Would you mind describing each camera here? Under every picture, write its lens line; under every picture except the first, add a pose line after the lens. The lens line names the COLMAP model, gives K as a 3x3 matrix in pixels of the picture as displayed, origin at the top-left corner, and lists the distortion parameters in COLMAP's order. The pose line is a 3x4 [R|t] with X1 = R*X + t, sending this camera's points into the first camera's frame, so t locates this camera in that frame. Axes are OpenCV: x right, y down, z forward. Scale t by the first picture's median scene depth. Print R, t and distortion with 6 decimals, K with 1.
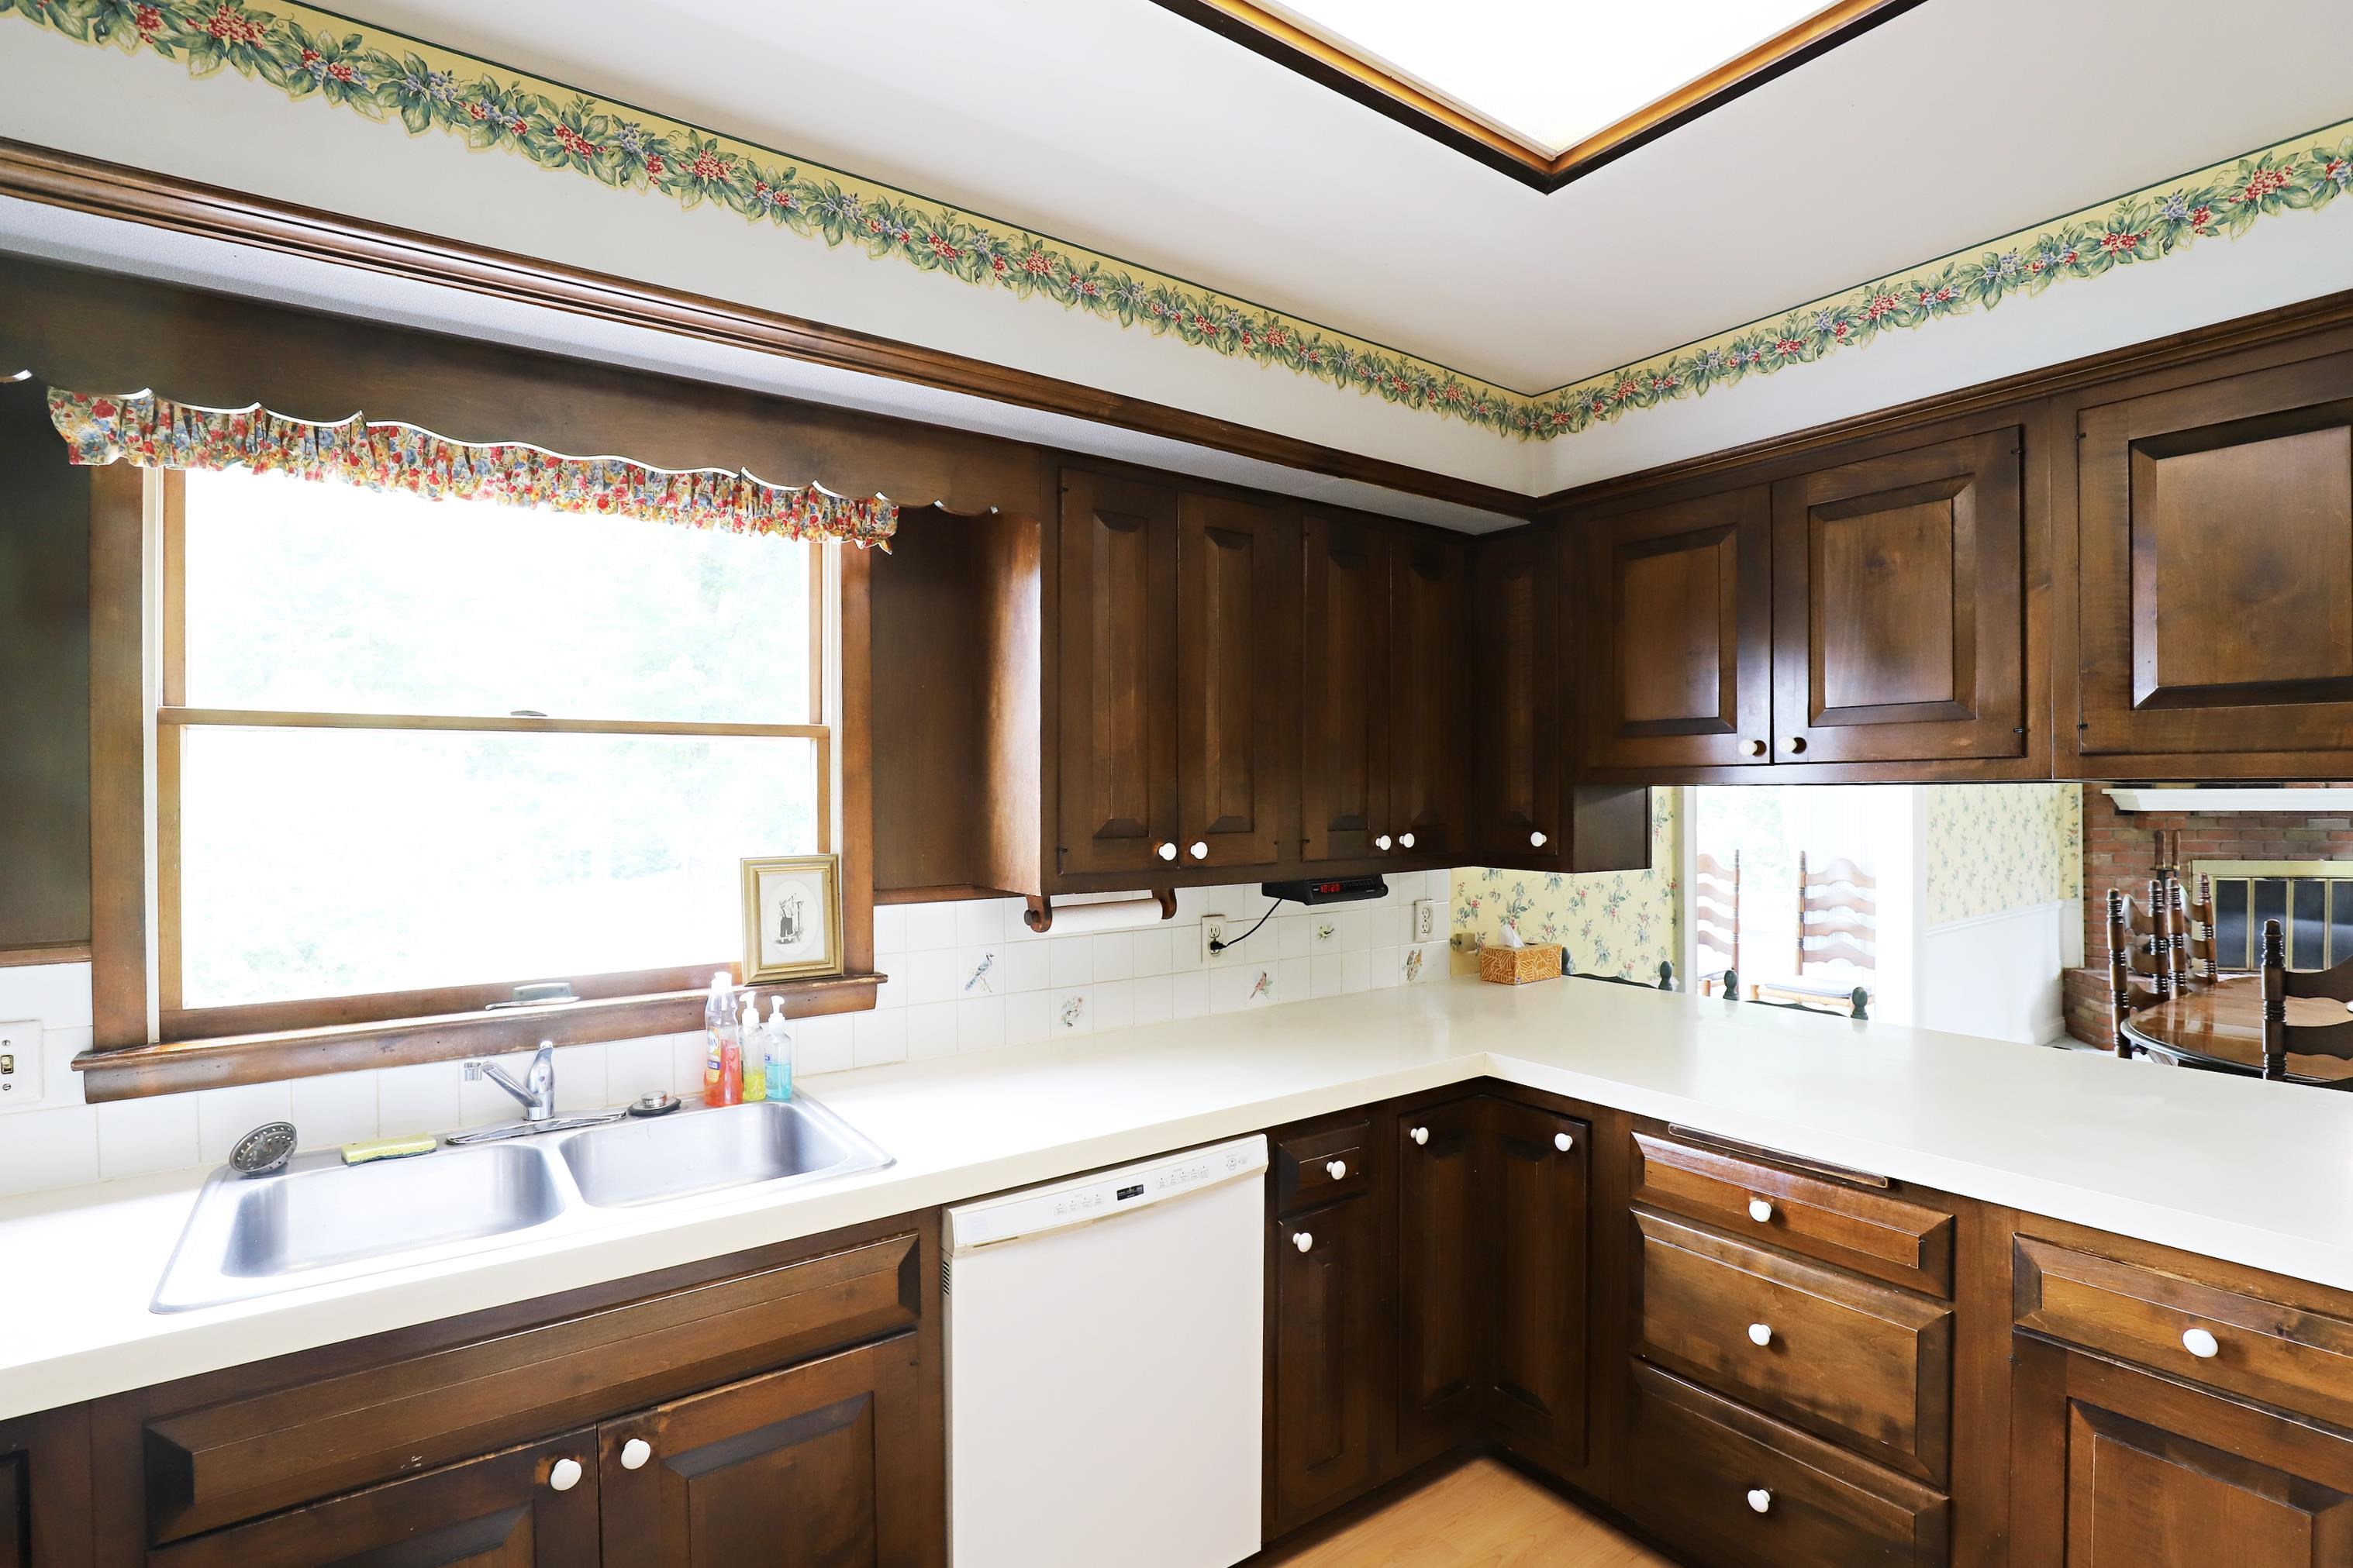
lens RADIAL K [[1116.5, 0, 1174.3], [0, 1116.5, 791.0], [0, 0, 1]] dist [-0.024949, 0.001688]
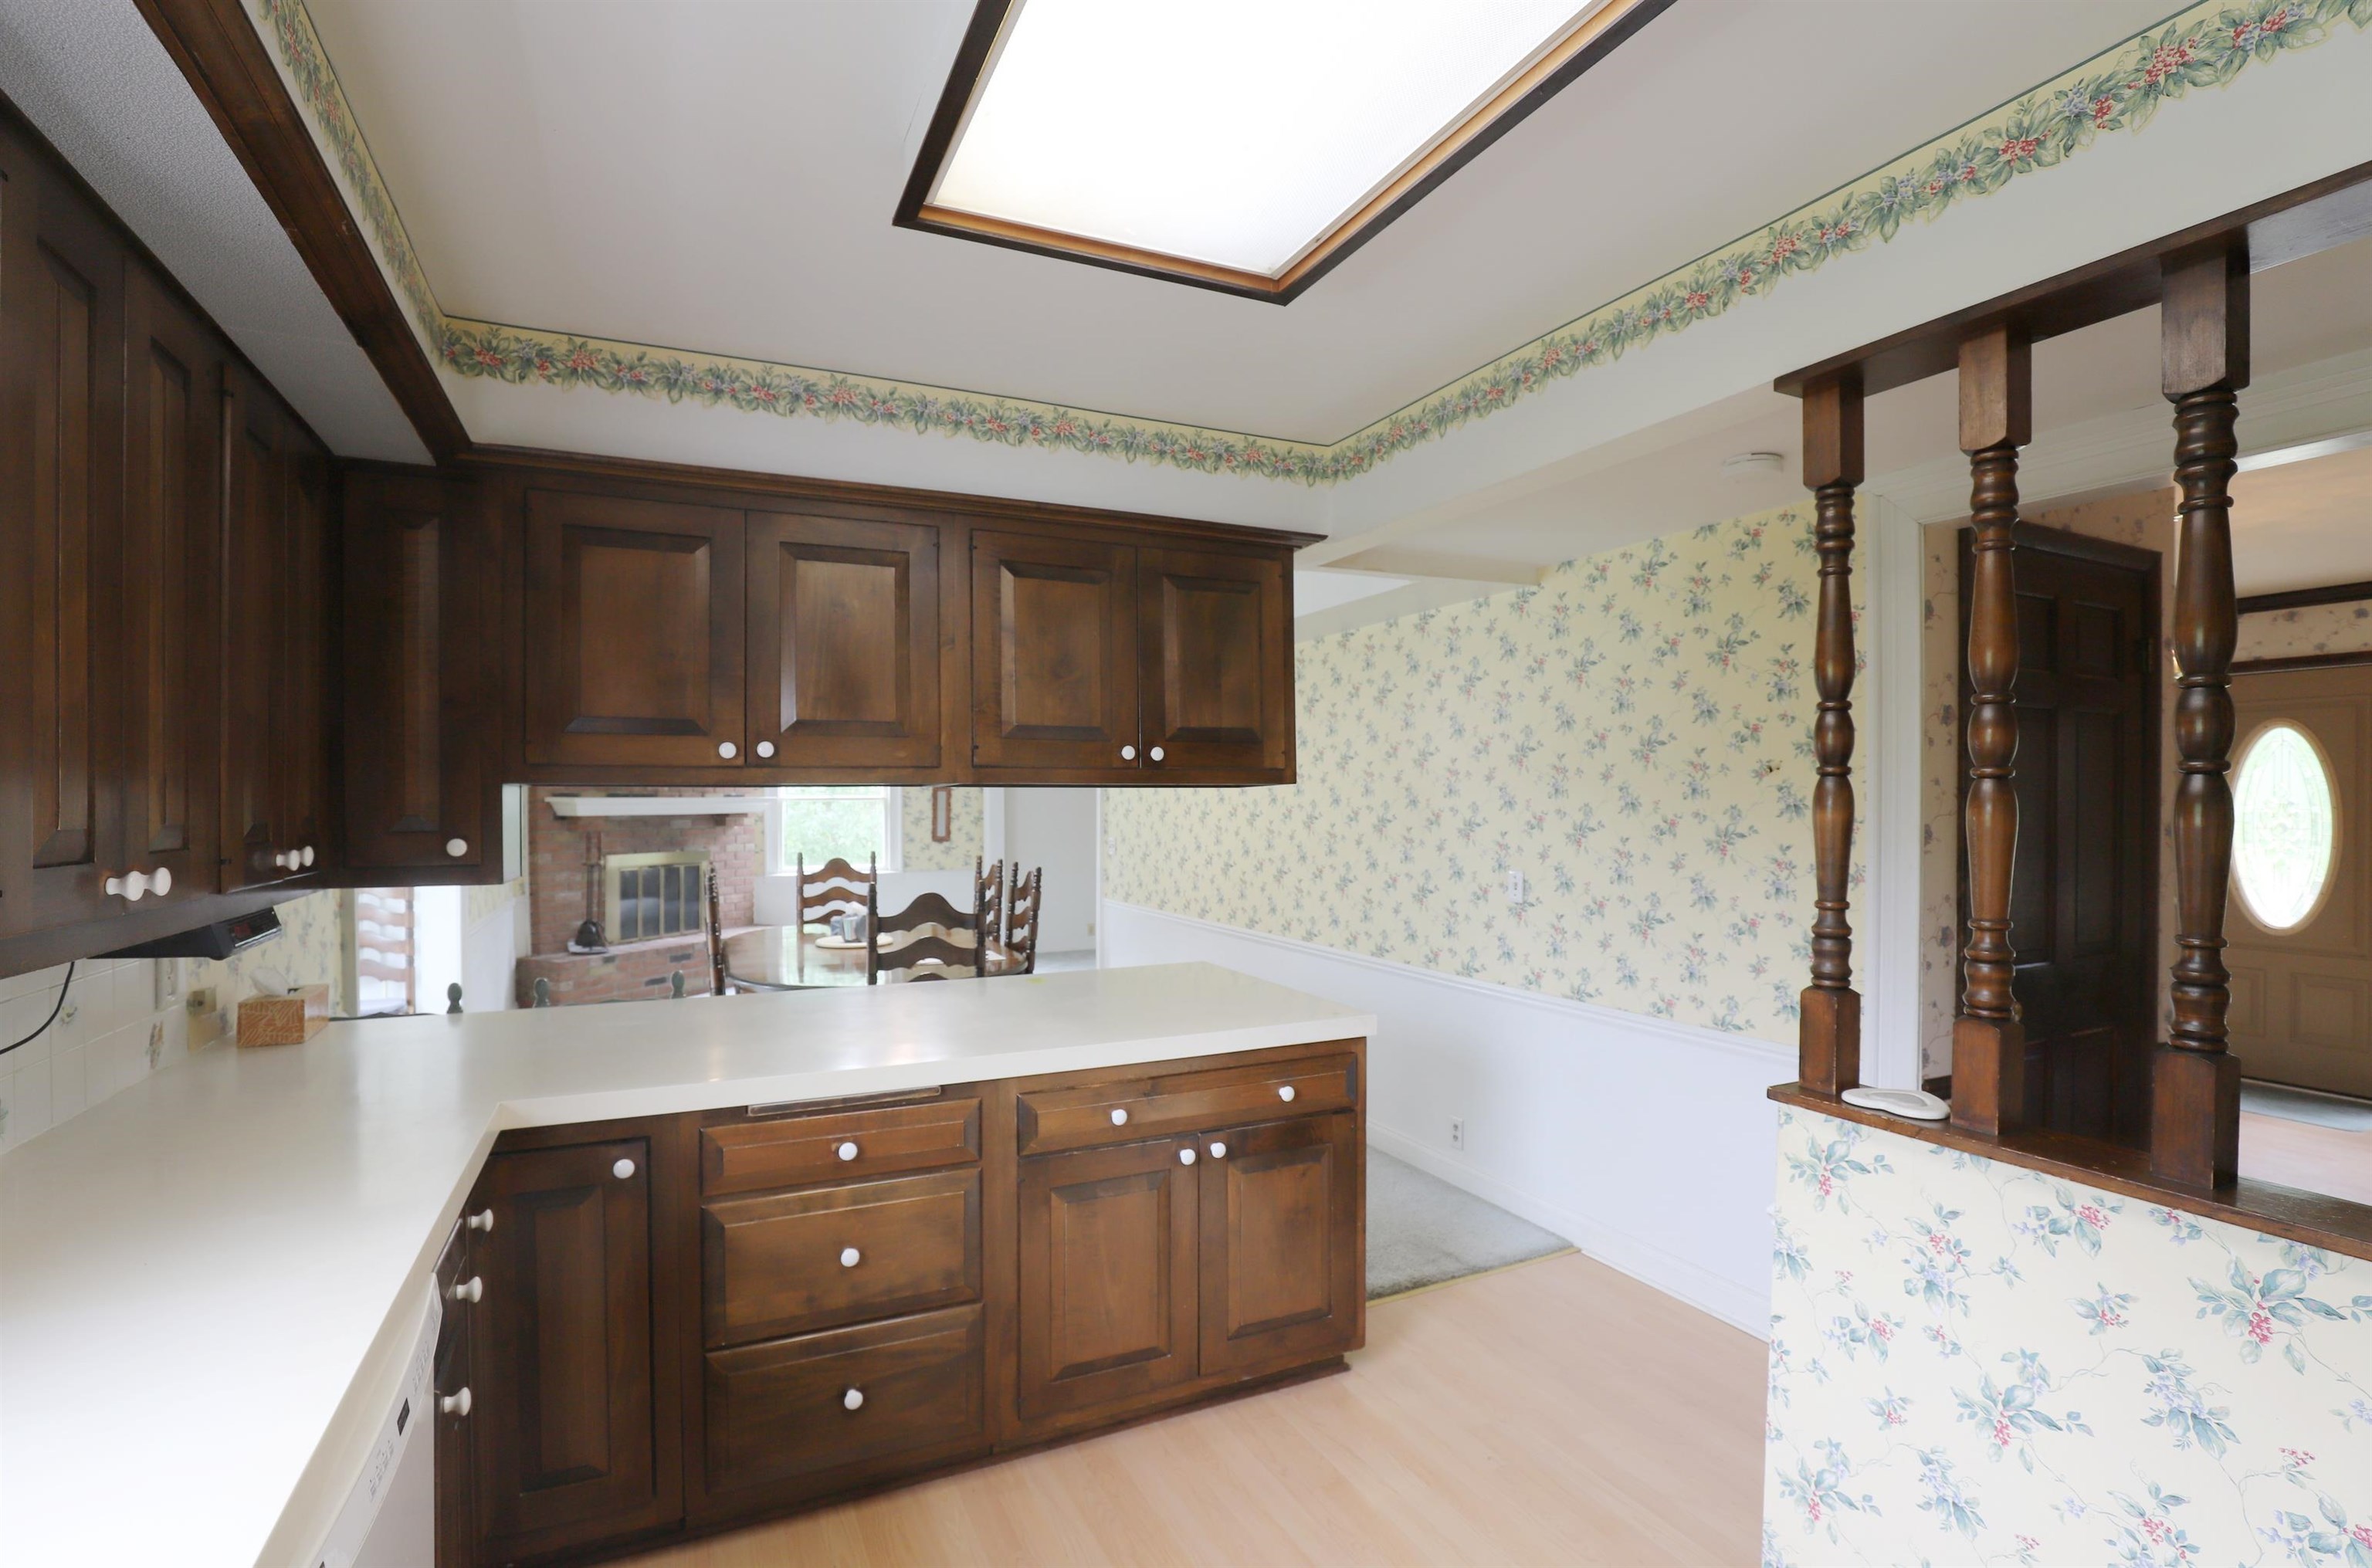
lens RADIAL K [[1108.7, 0, 1181.3], [0, 1108.7, 804.4], [0, 0, 1]] dist [-0.022900, -0.000139]
pose [[0.185105, -0.001449, 0.982718, -0.459582], [0.001101, 0.999999, 0.001268, 0.012467], [-0.982718, 0.000848, 0.185106, 0.372636]]
